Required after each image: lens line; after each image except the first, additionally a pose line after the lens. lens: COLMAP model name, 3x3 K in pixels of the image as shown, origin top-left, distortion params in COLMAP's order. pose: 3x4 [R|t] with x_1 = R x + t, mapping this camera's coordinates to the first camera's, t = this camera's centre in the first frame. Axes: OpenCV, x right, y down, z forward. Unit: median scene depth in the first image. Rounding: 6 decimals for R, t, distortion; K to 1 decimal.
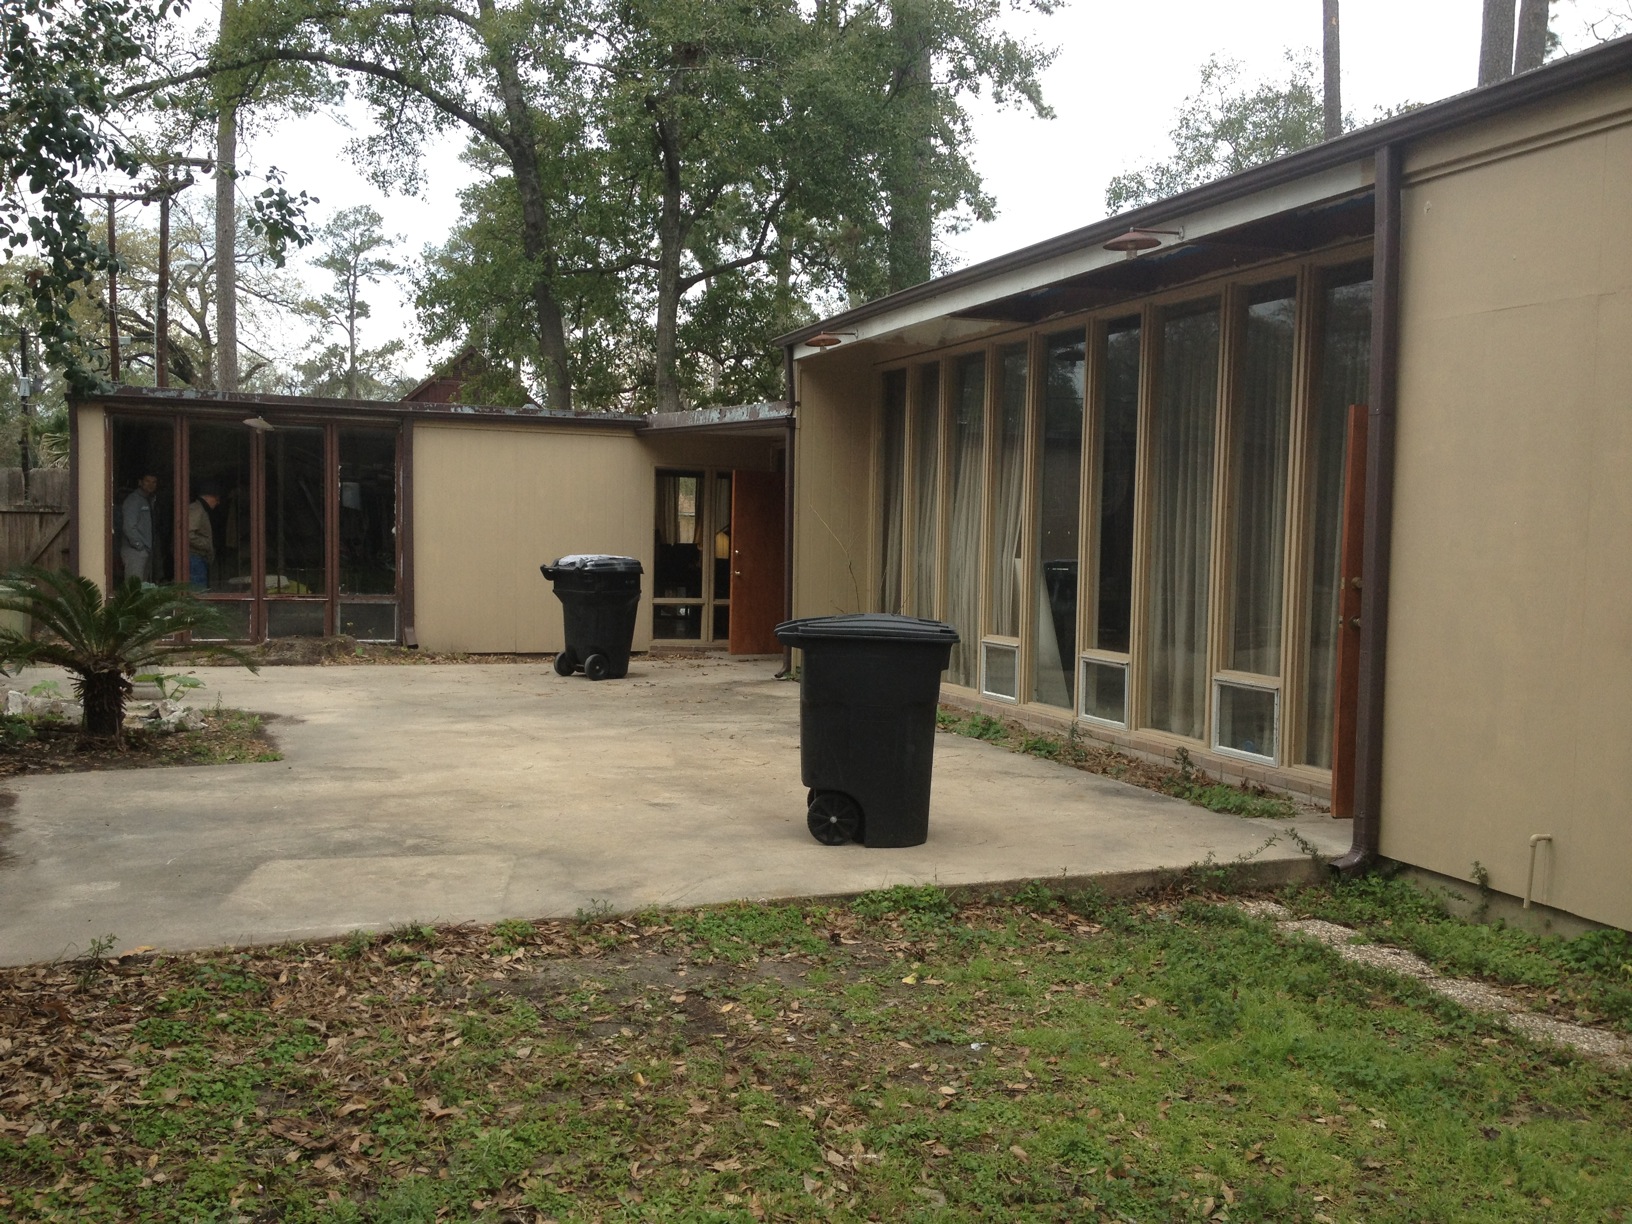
lens RADIAL K [[1509.4, 0, 809.0], [0, 1509.4, 605.7], [0, 0, 1]] dist [0.135913, -0.292817]
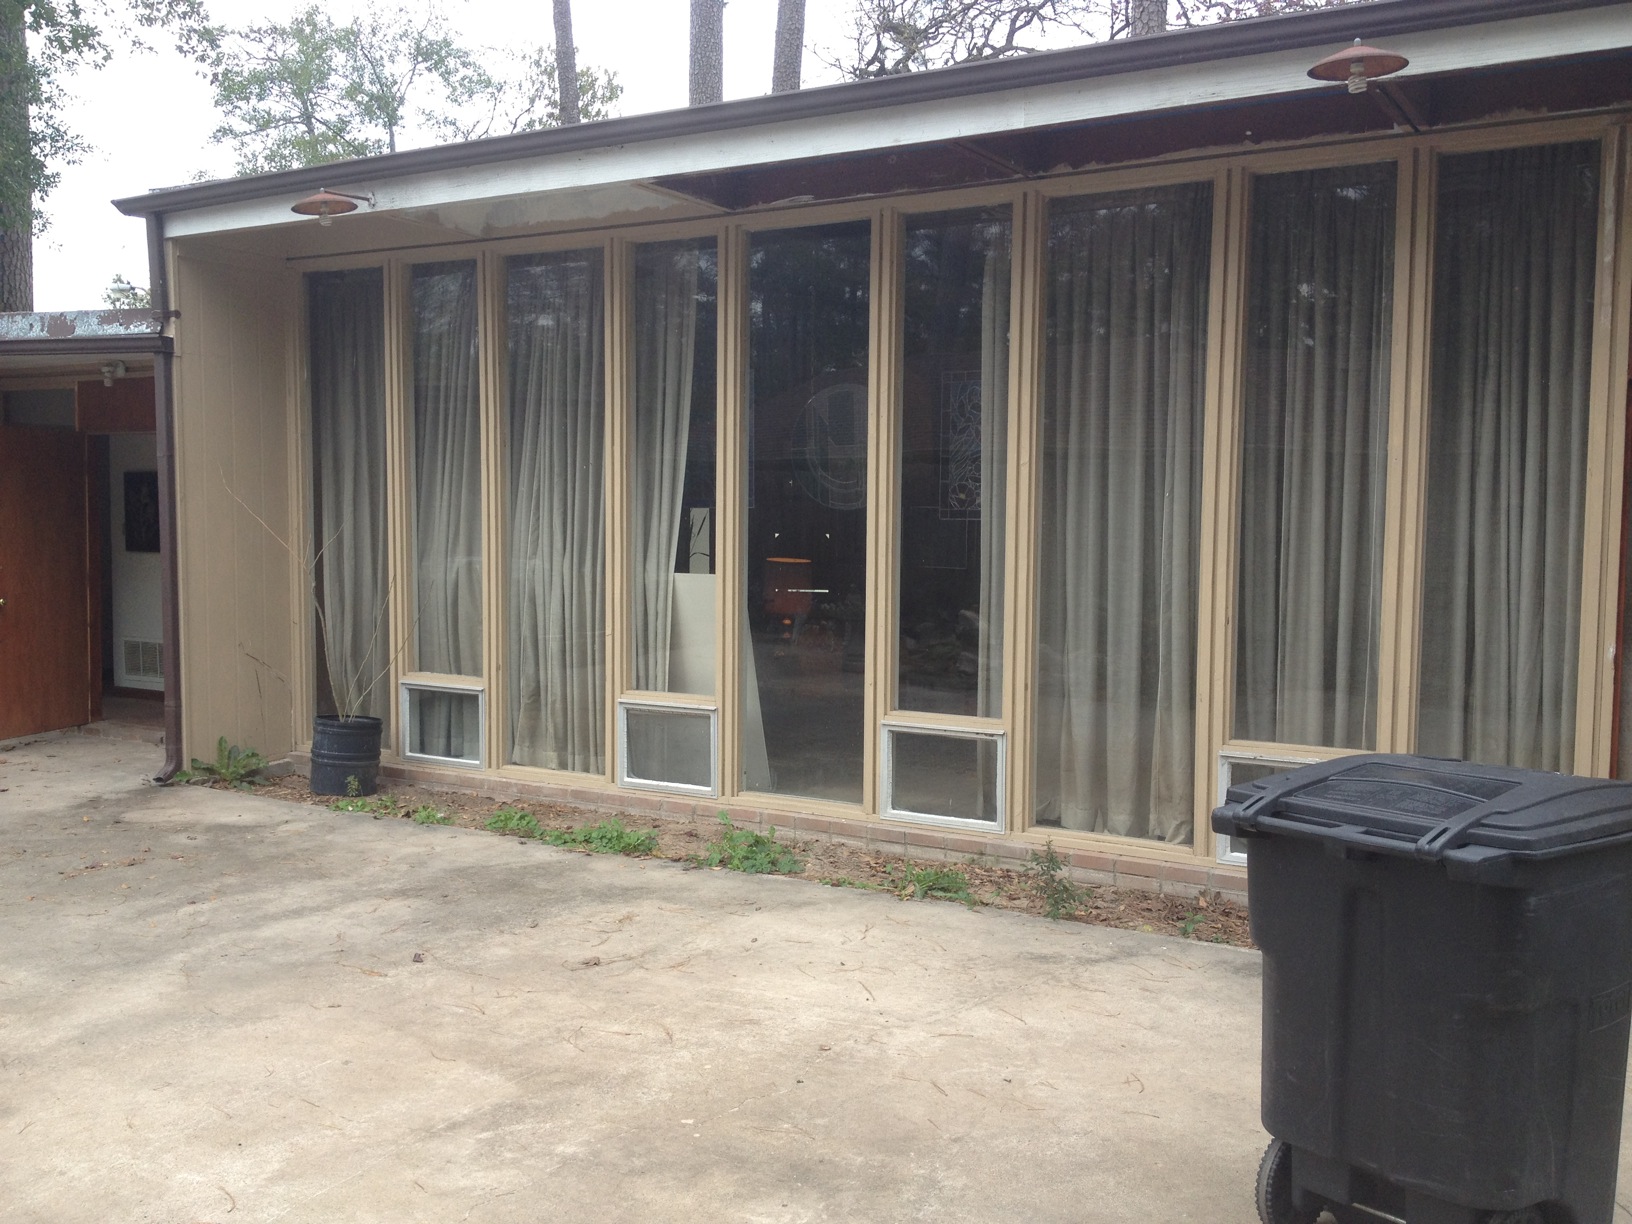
lens RADIAL K [[1287.6, 0, 816.0], [0, 1287.6, 612.0], [0, 0, 1]] dist [-0.005616, -0.003963]
pose [[0.738958, -0.043652, 0.672335, -0.164400], [0.031271, 0.999046, 0.030494, -0.025361], [-0.673025, -0.001510, 0.739618, 0.463436]]
